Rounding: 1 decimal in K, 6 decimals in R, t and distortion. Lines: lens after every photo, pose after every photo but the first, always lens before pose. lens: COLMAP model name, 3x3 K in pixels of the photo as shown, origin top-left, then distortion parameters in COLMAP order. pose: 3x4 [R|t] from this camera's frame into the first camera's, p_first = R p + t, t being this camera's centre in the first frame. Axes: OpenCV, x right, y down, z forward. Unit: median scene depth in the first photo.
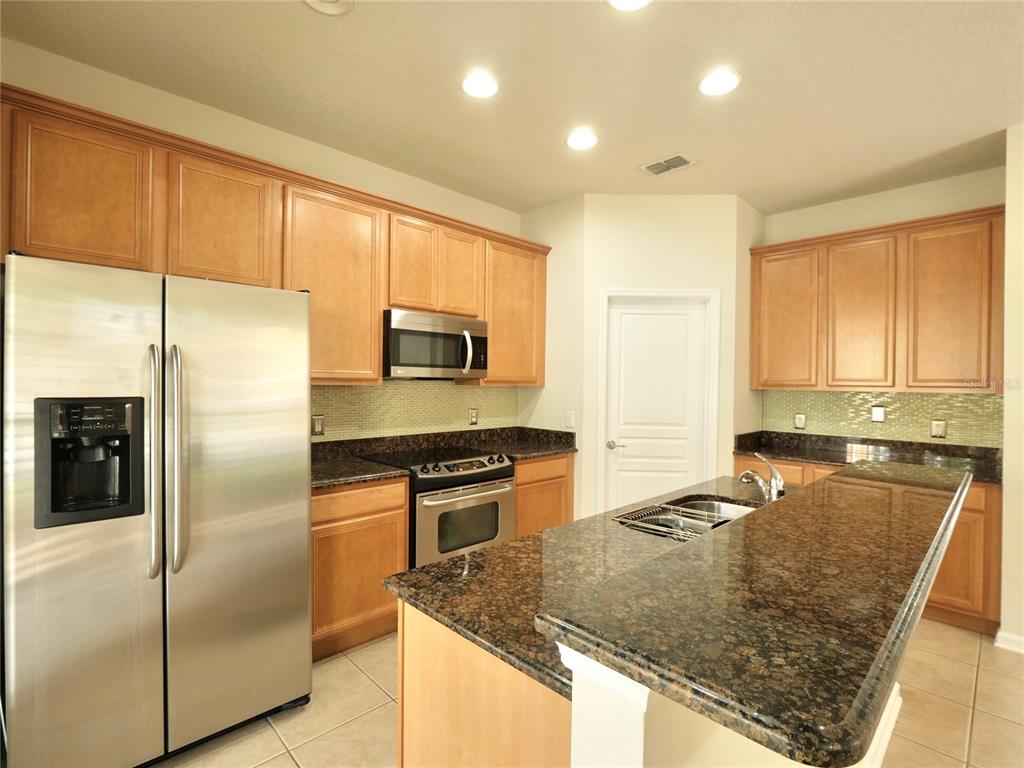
lens RADIAL K [[489.2, 0, 514.3], [0, 489.2, 383.3], [0, 0, 1]] dist [0.000211, -0.004243]
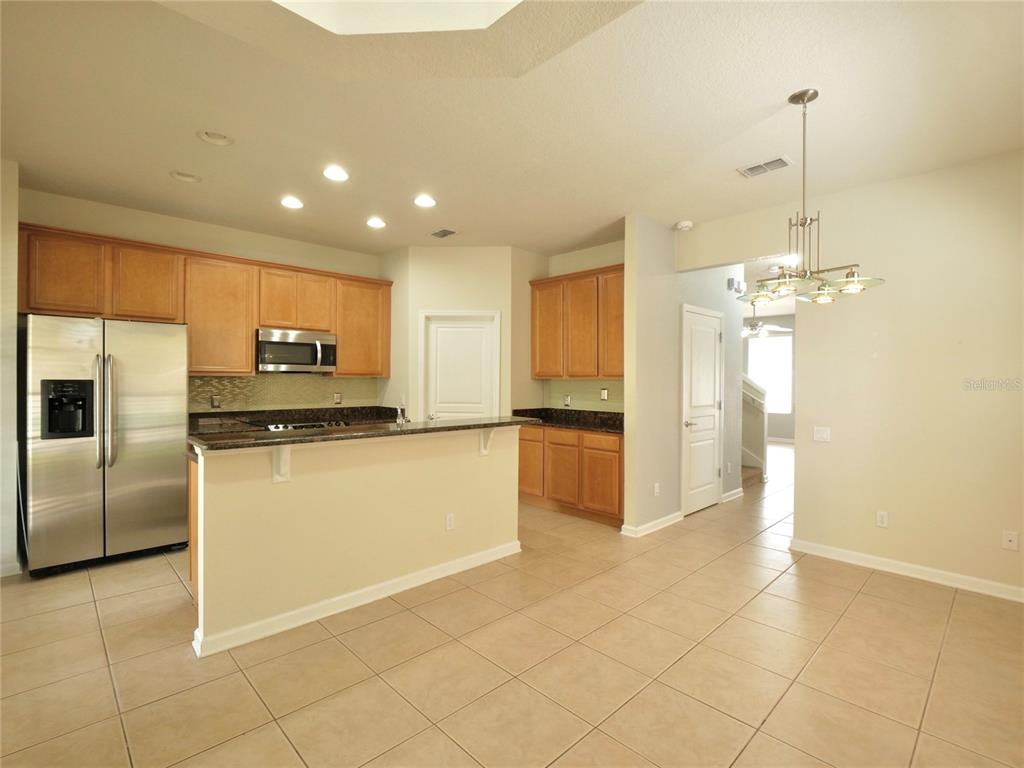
lens RADIAL K [[489.2, 0, 508.8], [0, 489.2, 379.5], [0, 0, 1]] dist [0.000211, -0.004243]
pose [[0.999883, -0.005114, -0.014445, 0.586320], [0.005090, 0.999986, -0.001698, 0.022287], [0.014454, 0.001625, 0.999894, -0.591390]]
